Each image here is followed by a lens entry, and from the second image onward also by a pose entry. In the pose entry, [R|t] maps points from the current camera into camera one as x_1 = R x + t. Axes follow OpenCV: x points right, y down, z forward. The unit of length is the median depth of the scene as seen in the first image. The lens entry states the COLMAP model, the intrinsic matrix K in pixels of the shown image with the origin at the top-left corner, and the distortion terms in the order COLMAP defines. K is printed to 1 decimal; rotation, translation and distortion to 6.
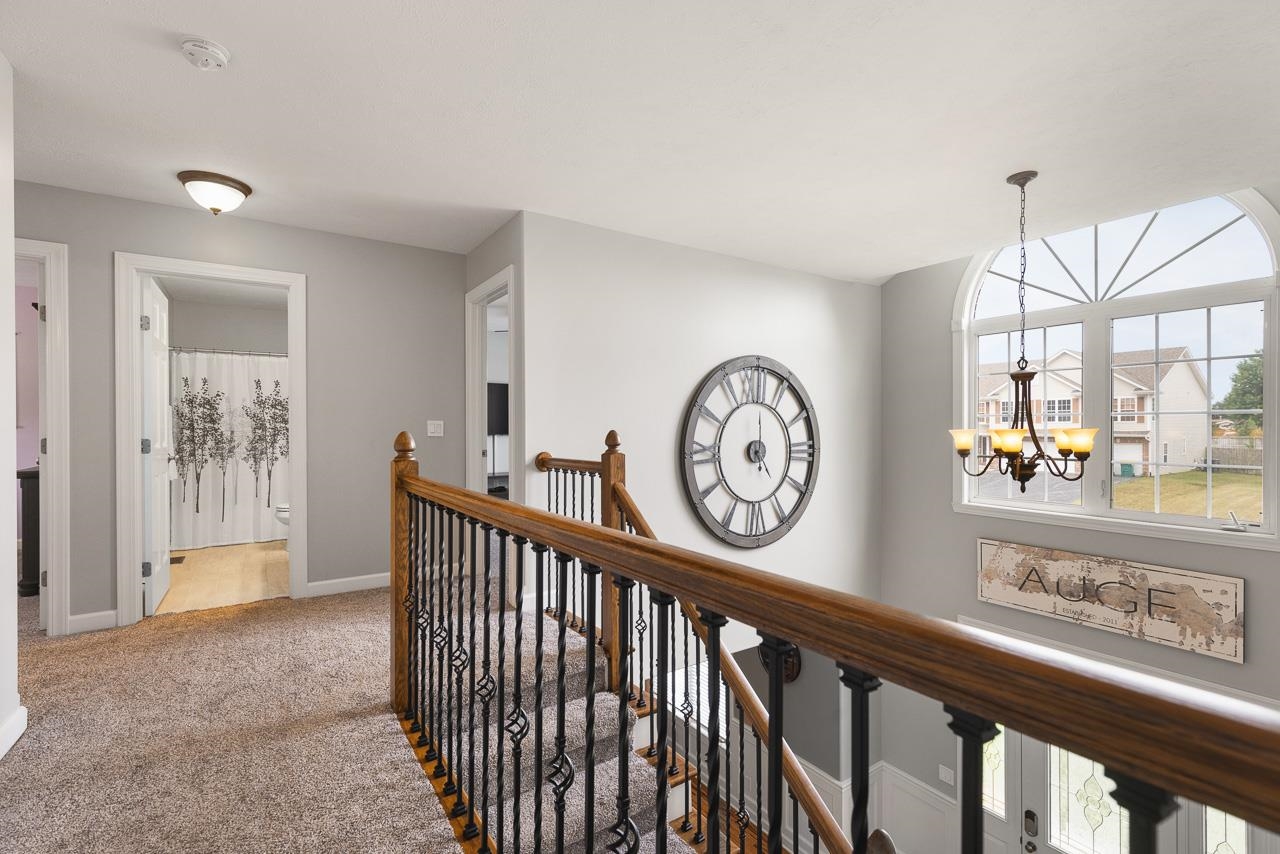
lens RADIAL K [[581.9, 0, 634.0], [0, 581.9, 423.1], [0, 0, 1]] dist [0.010277, -0.001311]
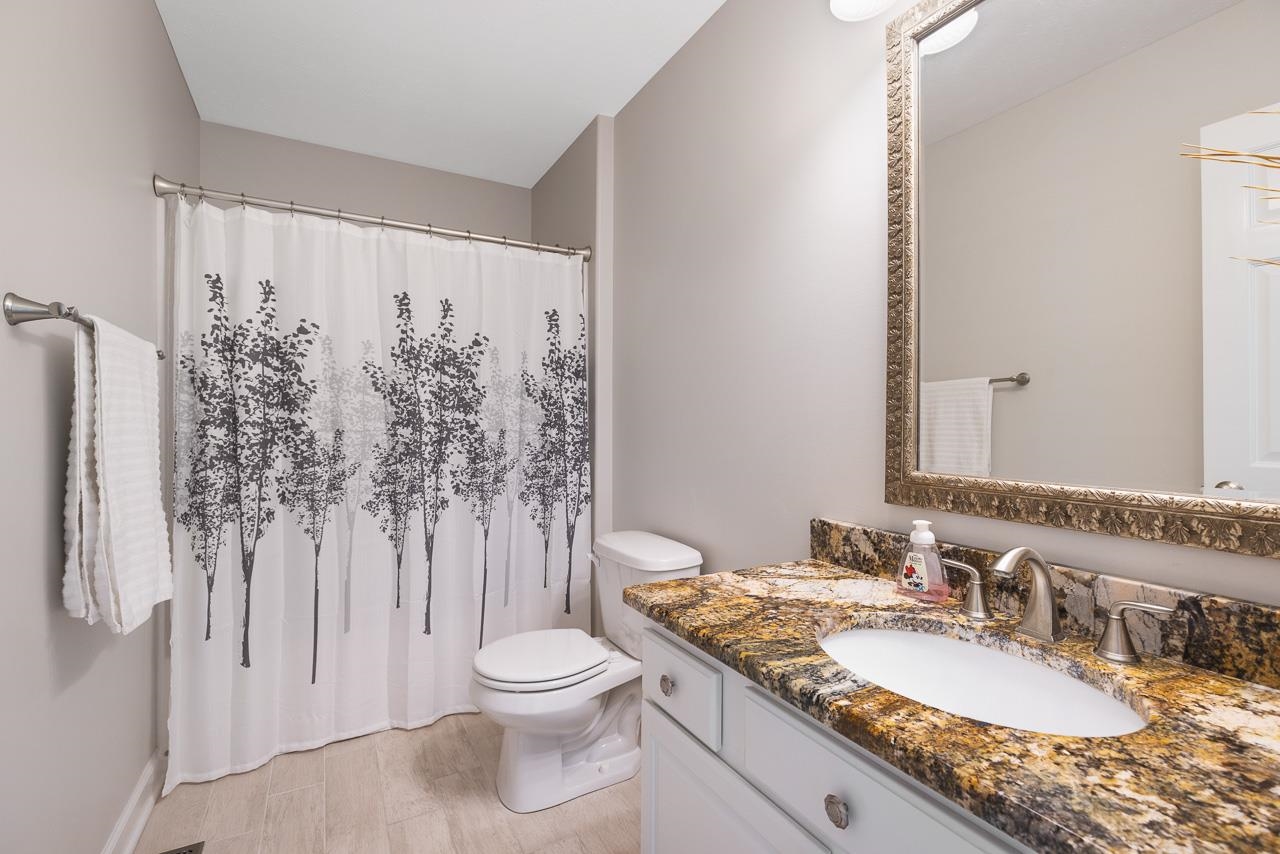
lens RADIAL K [[581.9, 0, 638.0], [0, 581.9, 422.5], [0, 0, 1]] dist [0.010277, -0.001311]
pose [[0.996759, 0.005497, -0.080260, -0.475293], [-0.005304, 0.999983, 0.002615, 0.006683], [0.080273, -0.002181, 0.996771, 0.657072]]
